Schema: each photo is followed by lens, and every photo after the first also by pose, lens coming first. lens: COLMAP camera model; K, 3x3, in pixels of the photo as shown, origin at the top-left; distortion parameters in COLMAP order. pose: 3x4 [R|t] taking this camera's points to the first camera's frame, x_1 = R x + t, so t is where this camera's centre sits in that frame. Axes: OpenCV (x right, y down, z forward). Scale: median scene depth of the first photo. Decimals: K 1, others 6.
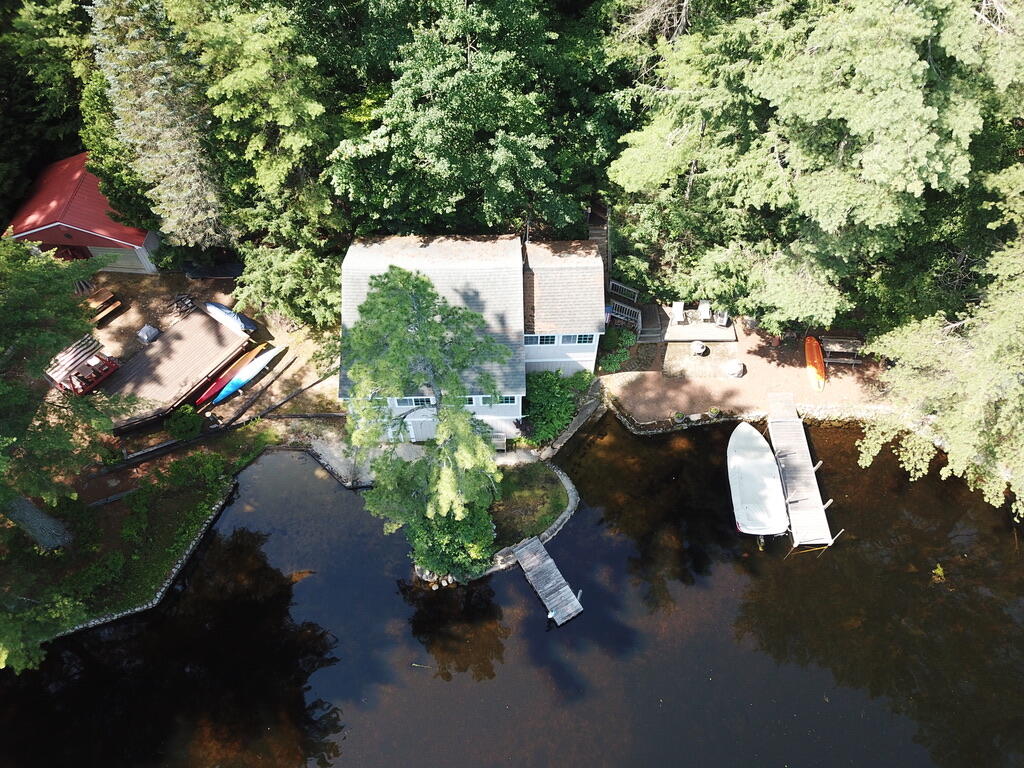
lens RADIAL K [[794.5, 0, 508.8], [0, 794.5, 392.7], [0, 0, 1]] dist [0.031286, -0.040732]
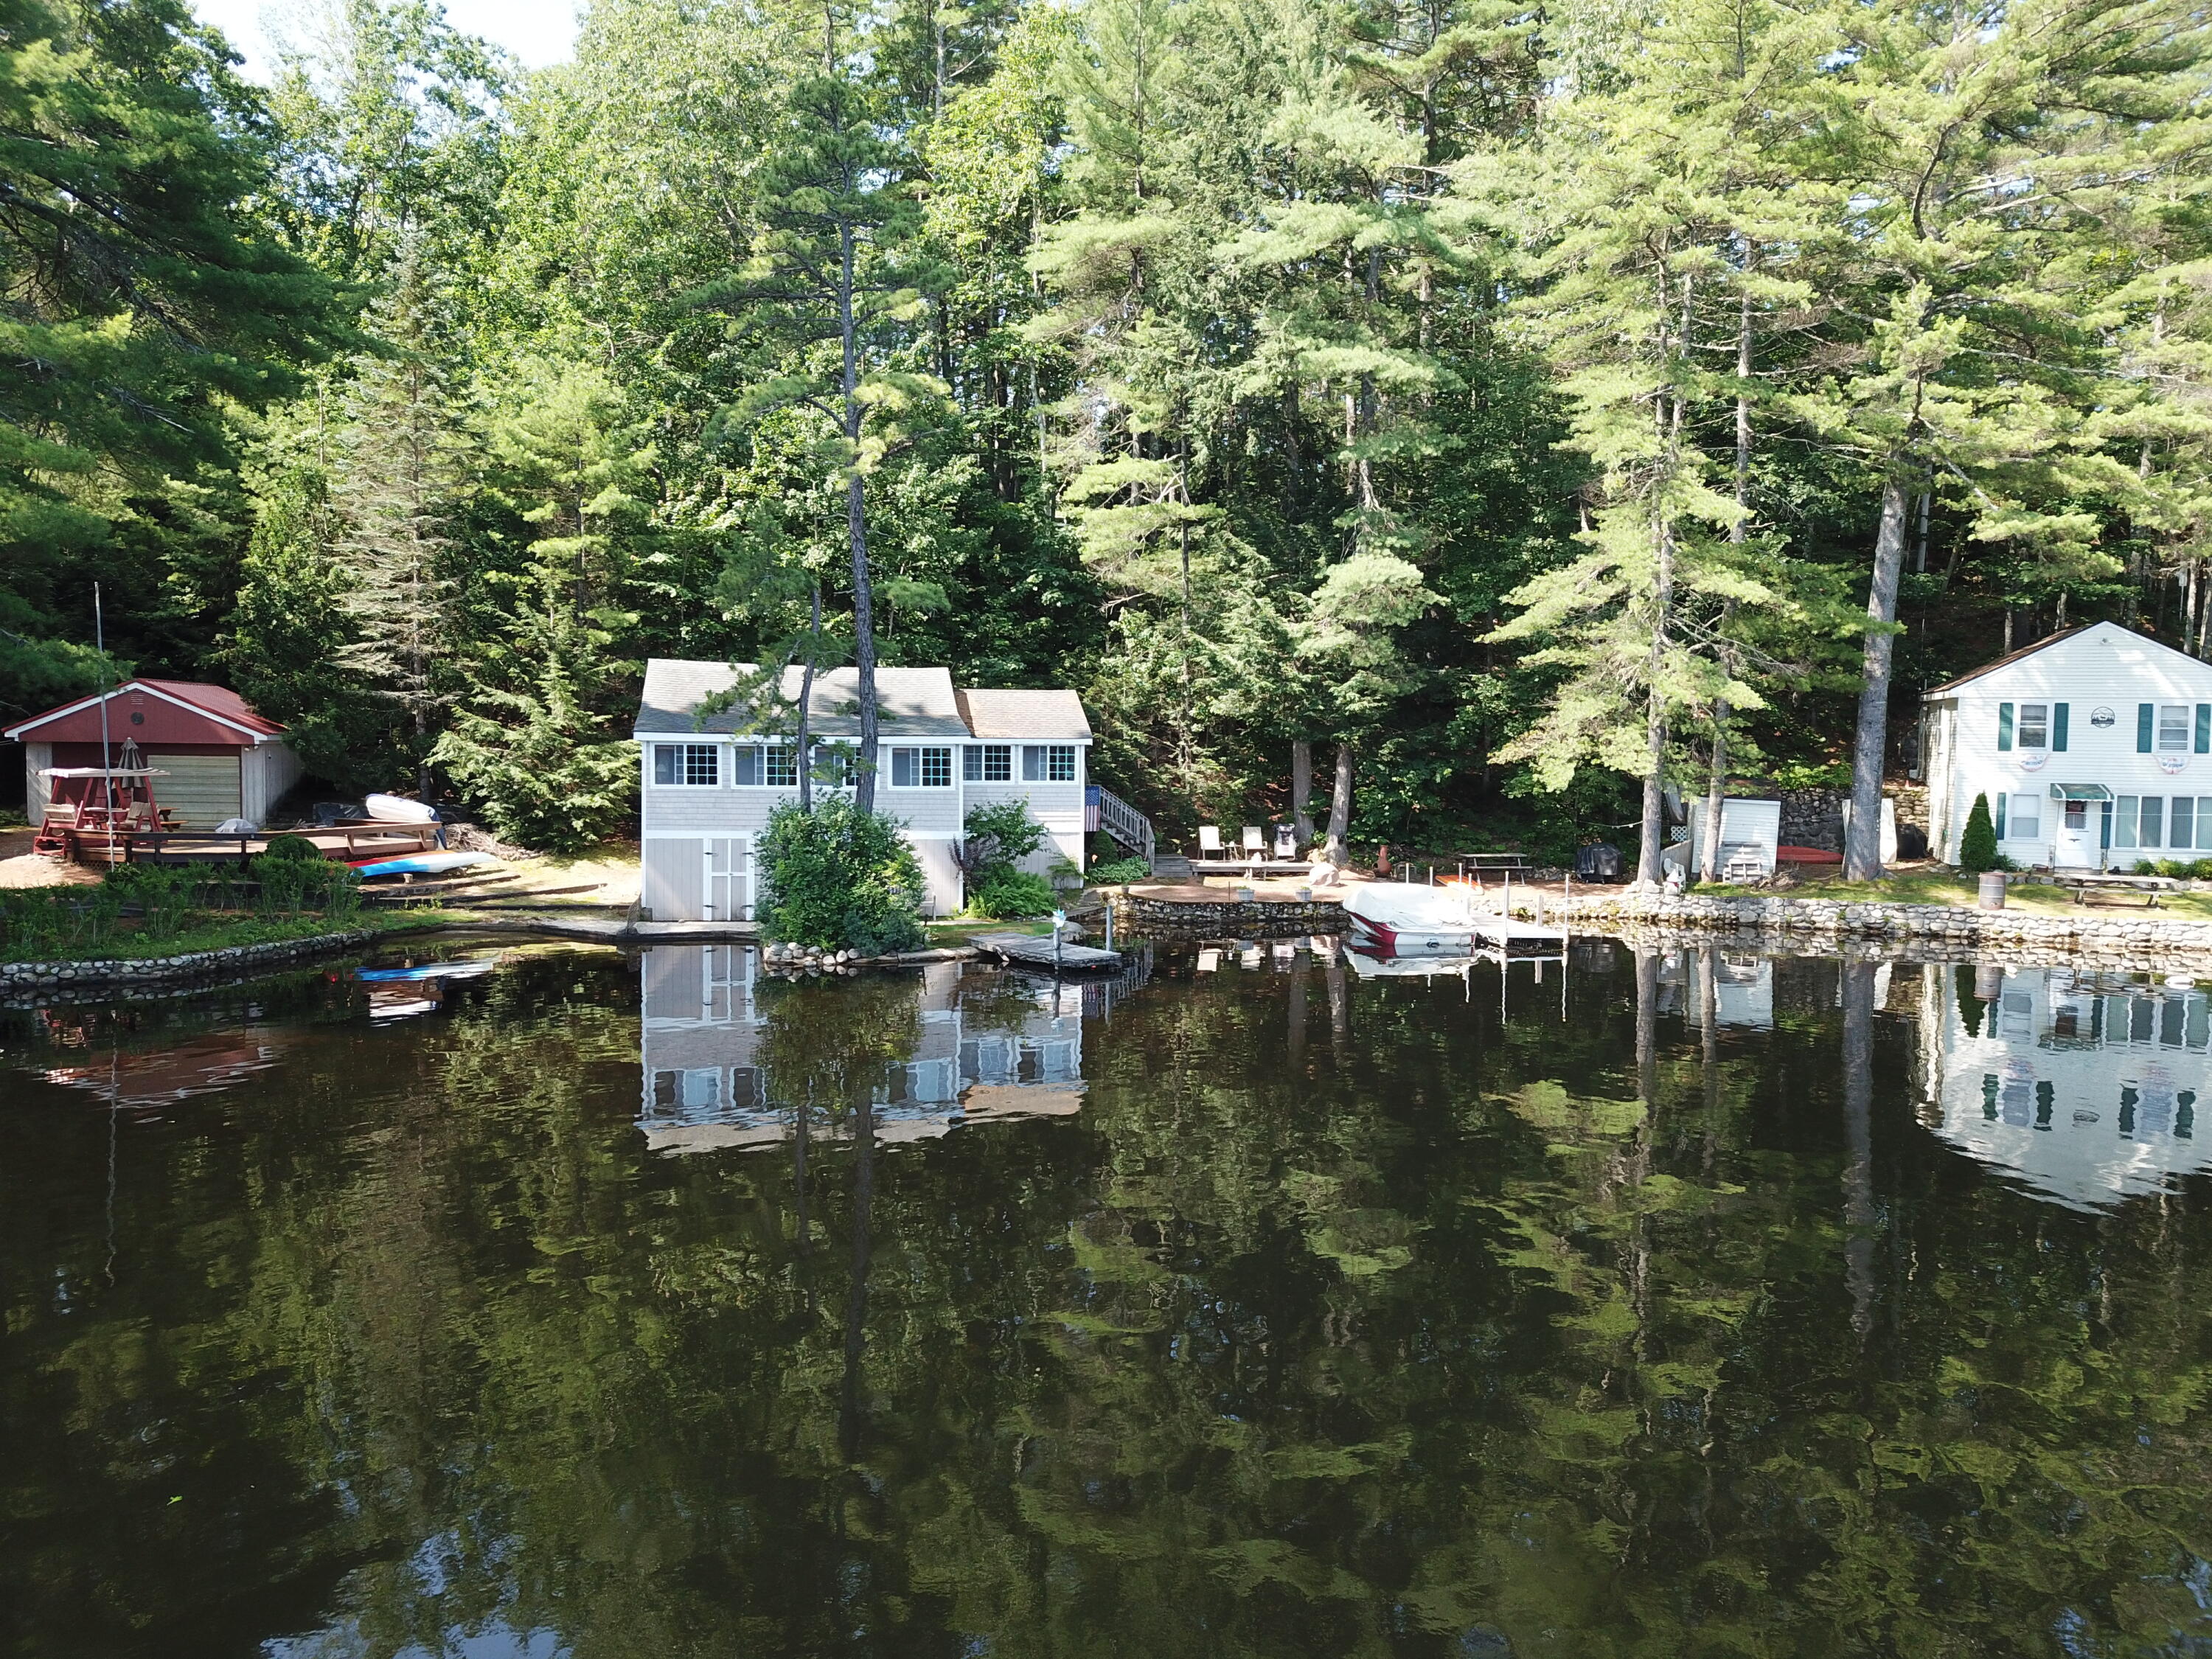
lens RADIAL K [[1716.3, 0, 1113.0], [0, 1716.3, 844.4], [0, 0, 1]] dist [0.031286, -0.040732]
pose [[0.984427, -0.004049, 0.175748, -0.090084], [0.145588, 0.579100, -0.802151, 0.993666], [-0.098528, 0.815246, 0.570671, 0.316898]]
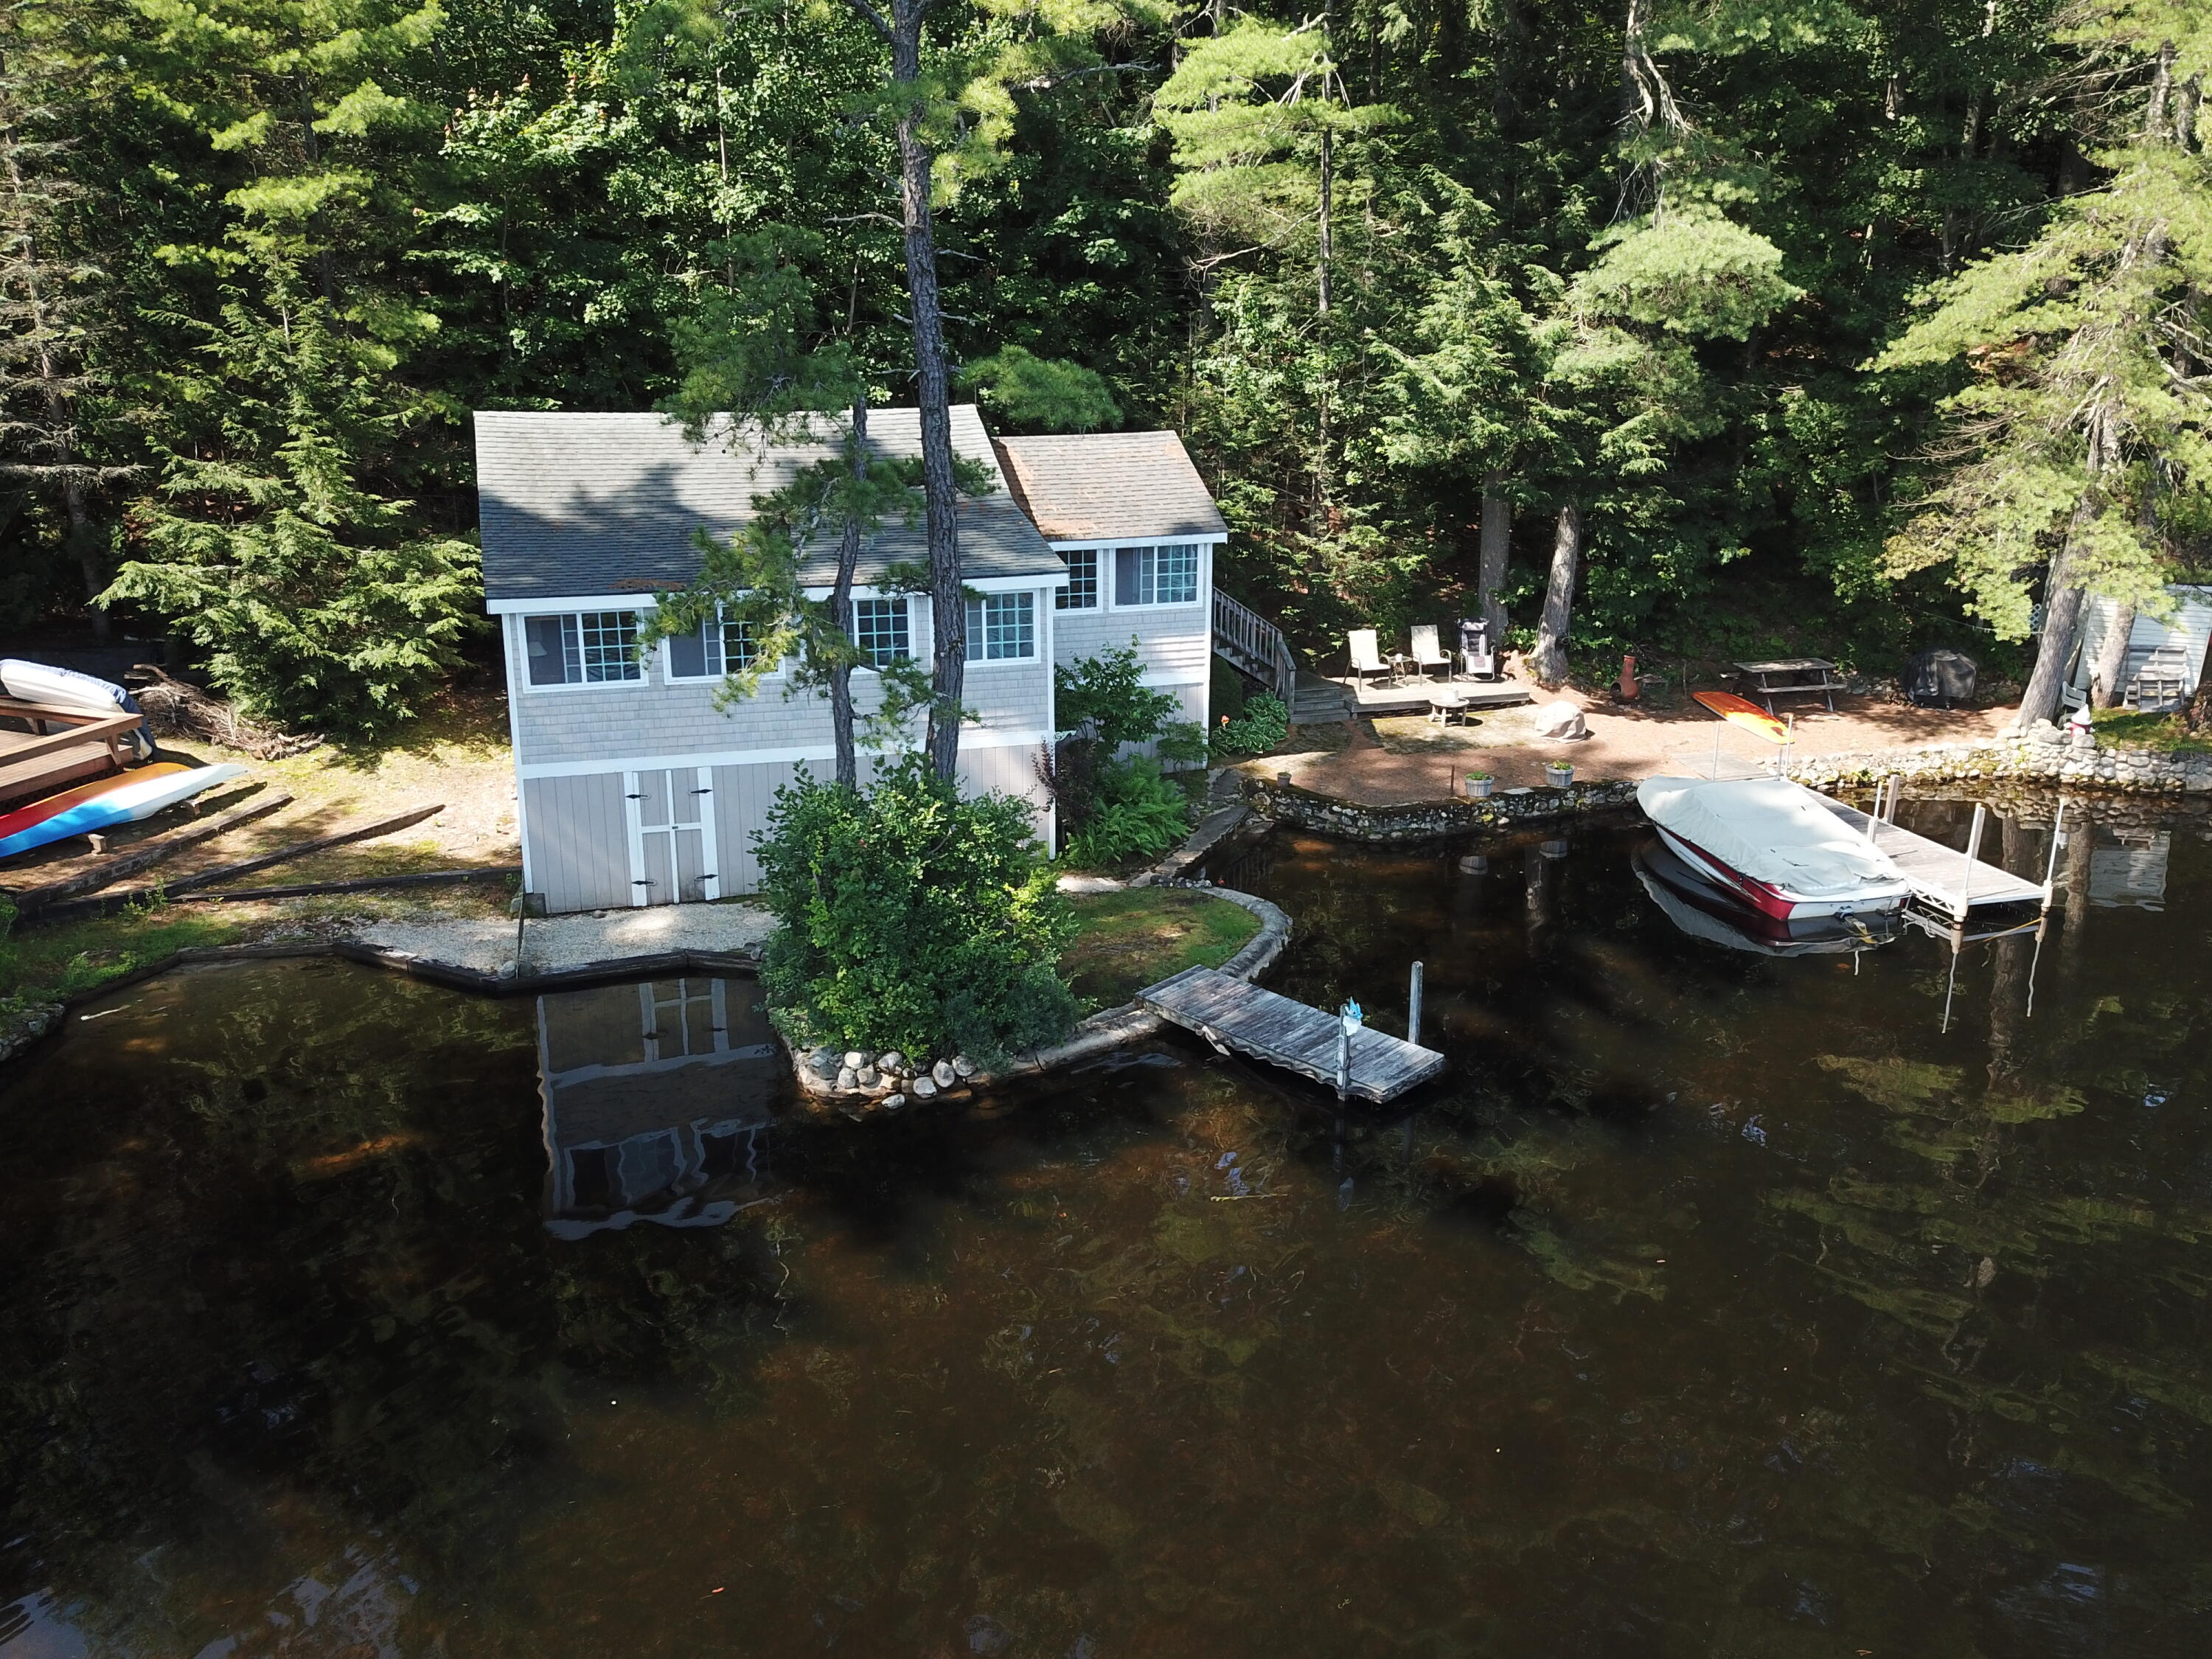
lens RADIAL K [[1892.1, 0, 1124.0], [0, 1892.1, 861.4], [0, 0, 1]] dist [0.010505, -0.009274]
pose [[0.959711, -0.087477, 0.267024, -0.169757], [0.238316, 0.756857, -0.608583, 0.551786], [-0.148862, 0.647700, 0.747211, 0.441589]]
